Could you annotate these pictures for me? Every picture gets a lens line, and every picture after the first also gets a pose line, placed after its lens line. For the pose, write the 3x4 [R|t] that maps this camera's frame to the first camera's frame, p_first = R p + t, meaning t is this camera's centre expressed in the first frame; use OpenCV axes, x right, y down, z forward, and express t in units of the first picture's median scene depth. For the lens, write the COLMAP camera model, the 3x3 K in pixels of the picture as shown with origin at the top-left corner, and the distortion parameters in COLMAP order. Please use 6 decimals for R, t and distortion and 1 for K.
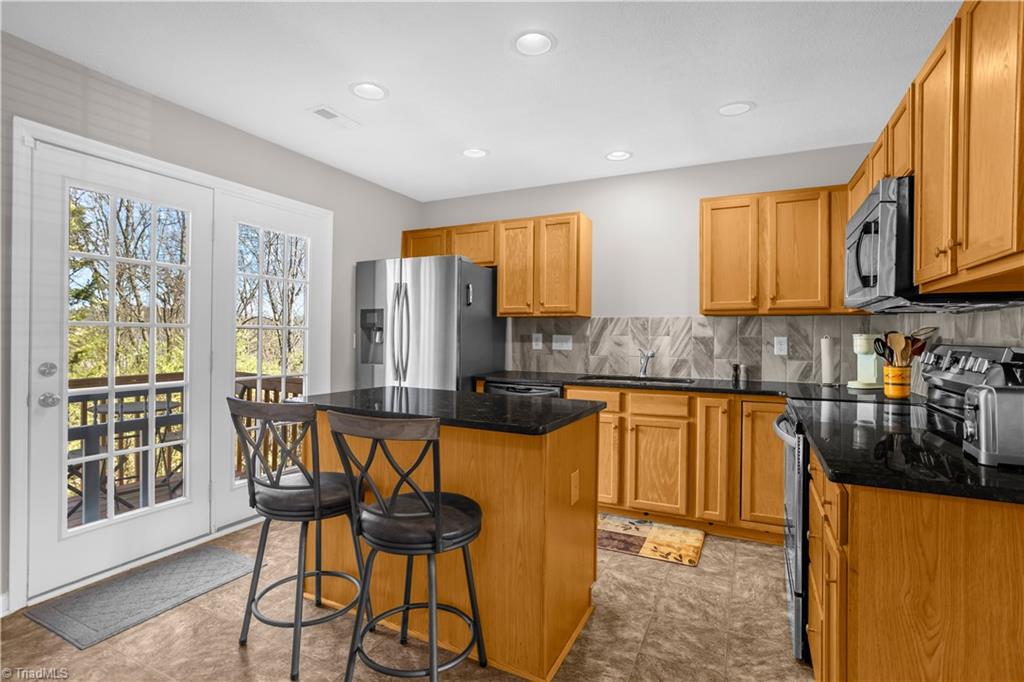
lens RADIAL K [[498.8, 0, 514.0], [0, 498.8, 334.8], [0, 0, 1]] dist [-0.022442, 0.012442]
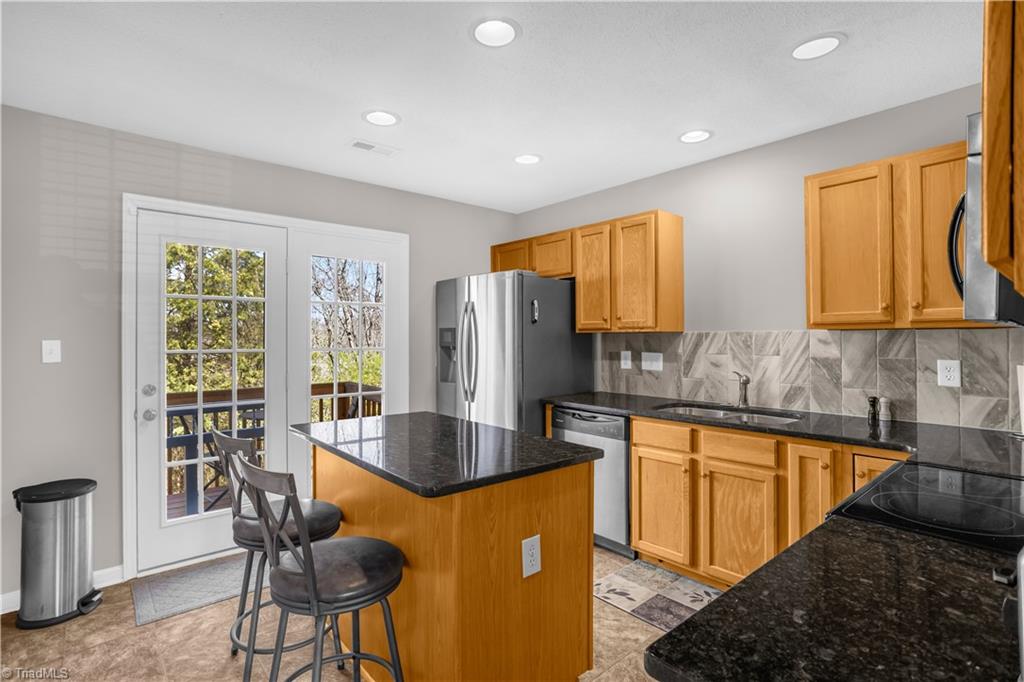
lens RADIAL K [[498.8, 0, 506.9], [0, 498.8, 333.5], [0, 0, 1]] dist [-0.022442, 0.012442]
pose [[0.918986, -0.014741, -0.394015, 0.248781], [0.011785, 0.999881, -0.009921, -0.032807], [0.394114, 0.004474, 0.919051, 0.133613]]
